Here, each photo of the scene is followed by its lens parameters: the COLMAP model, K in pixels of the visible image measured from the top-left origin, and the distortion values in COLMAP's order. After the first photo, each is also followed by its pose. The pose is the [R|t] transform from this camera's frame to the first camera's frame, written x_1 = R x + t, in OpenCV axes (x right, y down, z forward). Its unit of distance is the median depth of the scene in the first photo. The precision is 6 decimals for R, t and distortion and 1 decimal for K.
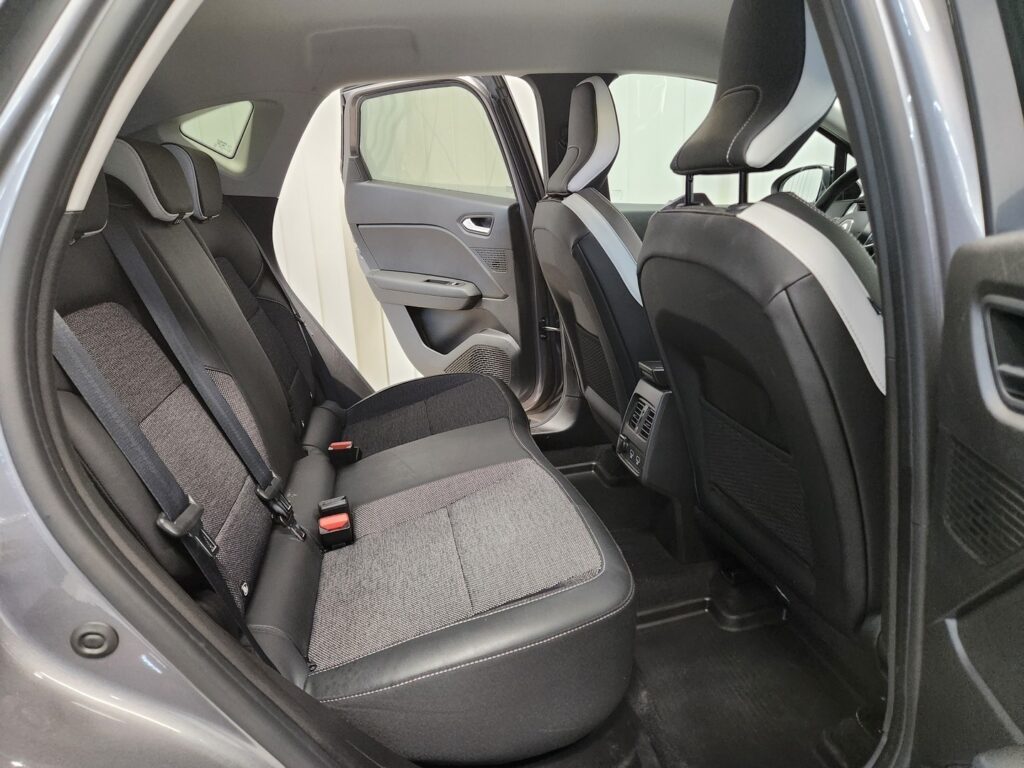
lens RADIAL K [[894.1, 0, 512.0], [0, 894.1, 384.0], [0, 0, 1]] dist [-0.007879, -0.008033]
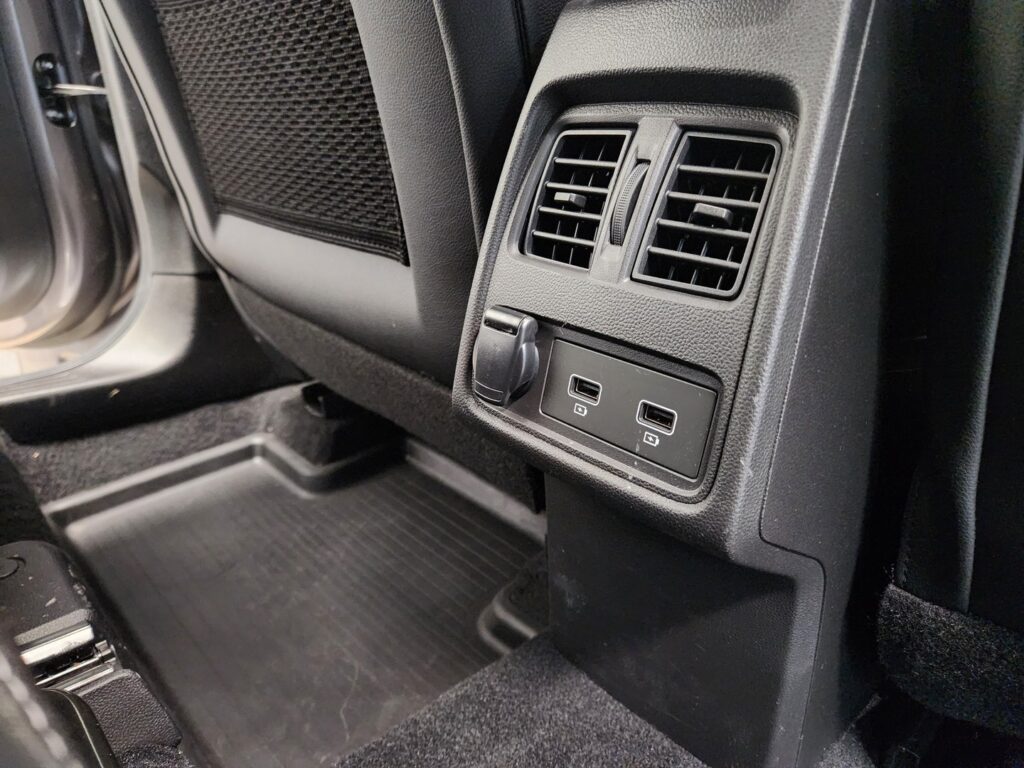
lens RADIAL K [[894.1, 0, 512.0], [0, 894.1, 384.0], [0, 0, 1]] dist [-0.007879, -0.008033]
pose [[0.886430, -0.162236, 0.433500, 0.025219], [0.130054, 0.986130, 0.103118, 0.038743], [-0.444216, -0.035029, 0.895234, 0.606378]]
